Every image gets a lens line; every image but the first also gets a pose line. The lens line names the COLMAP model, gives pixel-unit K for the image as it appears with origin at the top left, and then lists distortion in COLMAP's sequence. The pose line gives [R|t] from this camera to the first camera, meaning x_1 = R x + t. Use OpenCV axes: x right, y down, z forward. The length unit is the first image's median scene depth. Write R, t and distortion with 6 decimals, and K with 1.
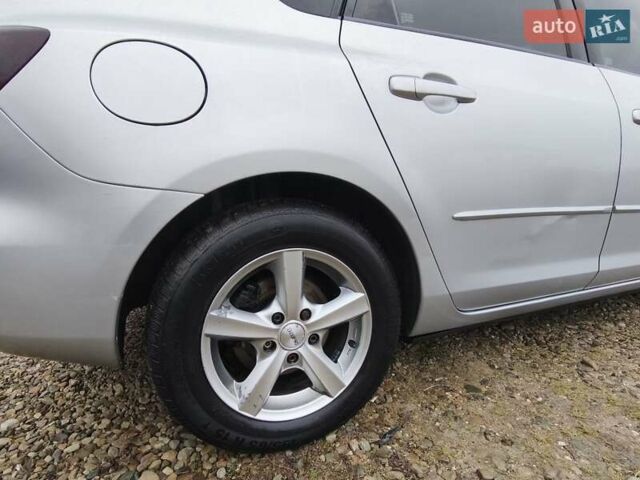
lens RADIAL K [[318.2, 0, 320.0], [0, 318.2, 240.0], [0, 0, 1]] dist [0.000032, 0.000121]
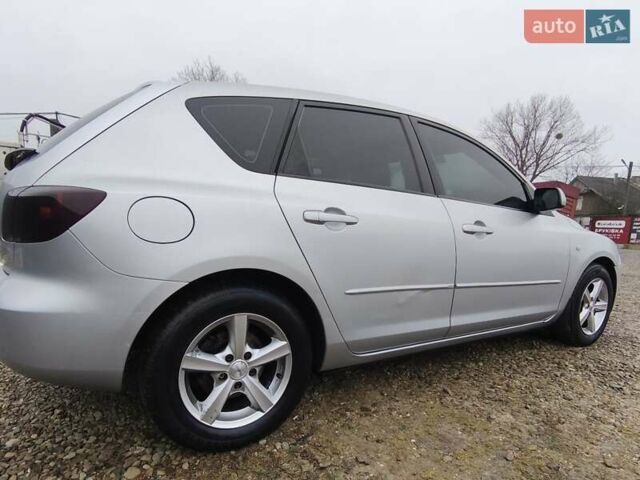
lens RADIAL K [[418.8, 0, 320.0], [0, 418.8, 240.0], [0, 0, 1]] dist [0.002250, 0.001125]
pose [[0.992998, 0.031338, 0.113896, 0.048860], [-0.025459, 0.998285, -0.052709, -0.207985], [-0.115353, 0.049441, 0.992093, -0.989214]]
